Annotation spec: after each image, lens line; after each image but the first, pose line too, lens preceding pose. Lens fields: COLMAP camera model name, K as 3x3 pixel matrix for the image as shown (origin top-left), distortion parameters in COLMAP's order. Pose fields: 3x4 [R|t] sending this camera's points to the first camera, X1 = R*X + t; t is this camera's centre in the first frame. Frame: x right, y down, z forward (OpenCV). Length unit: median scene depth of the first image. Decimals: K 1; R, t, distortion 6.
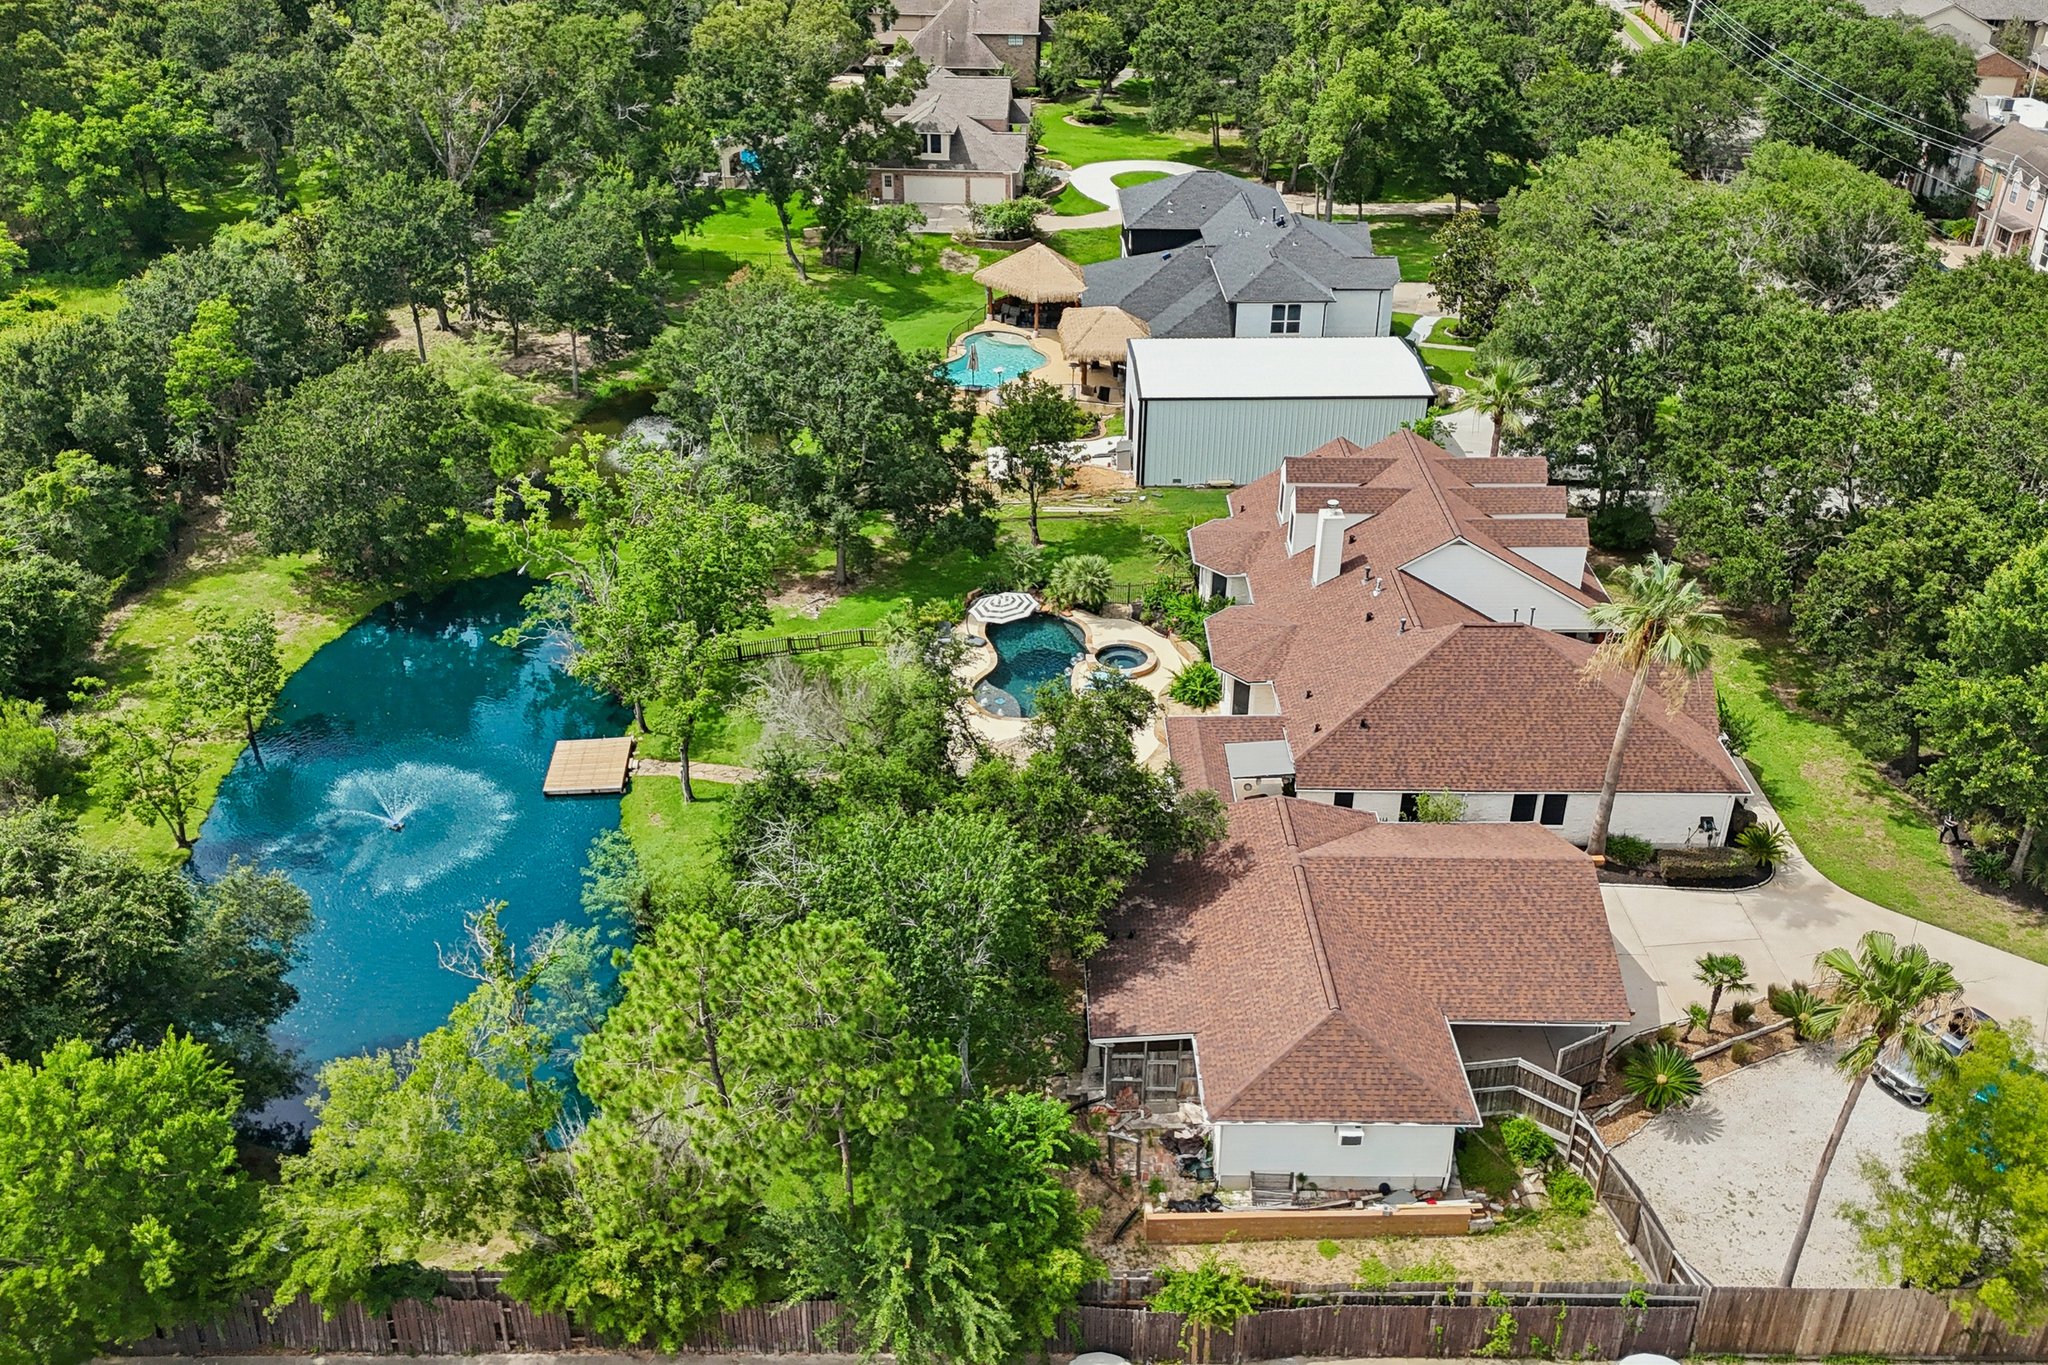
lens RADIAL K [[1831.4, 0, 1024.0], [0, 1831.4, 682.5], [0, 0, 1]] dist [0.173387, -0.296619]
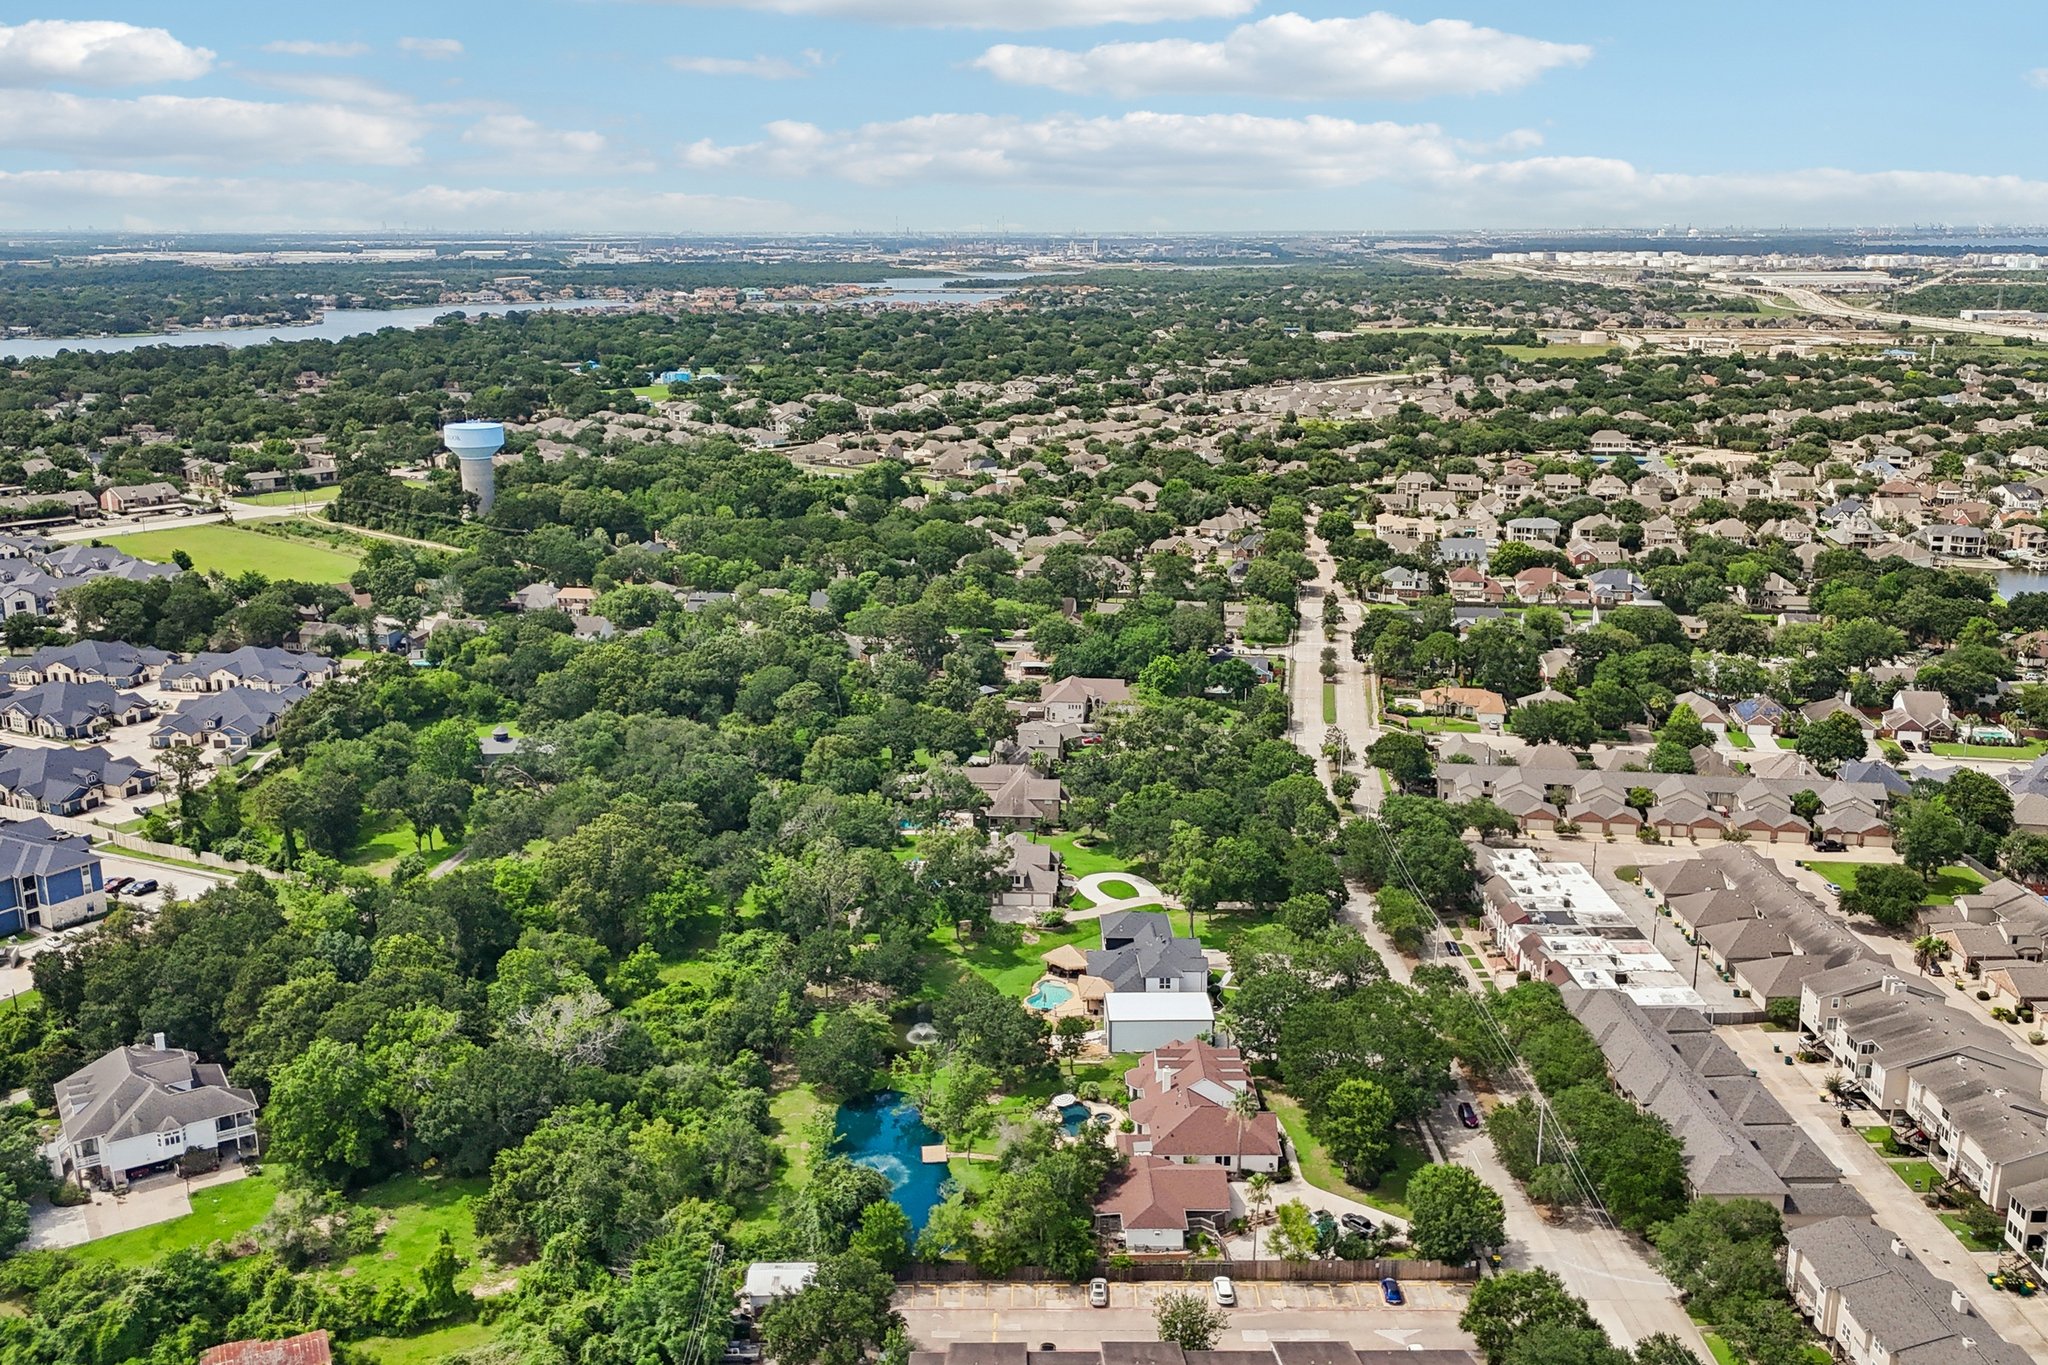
lens RADIAL K [[1831.4, 0, 1024.0], [0, 1831.4, 682.5], [0, 0, 1]] dist [0.173387, -0.296619]
pose [[0.999957, -0.008906, 0.002651, -0.075610], [0.009287, 0.967494, -0.252723, 0.058941], [-0.000314, 0.252736, 0.967535, -2.023189]]
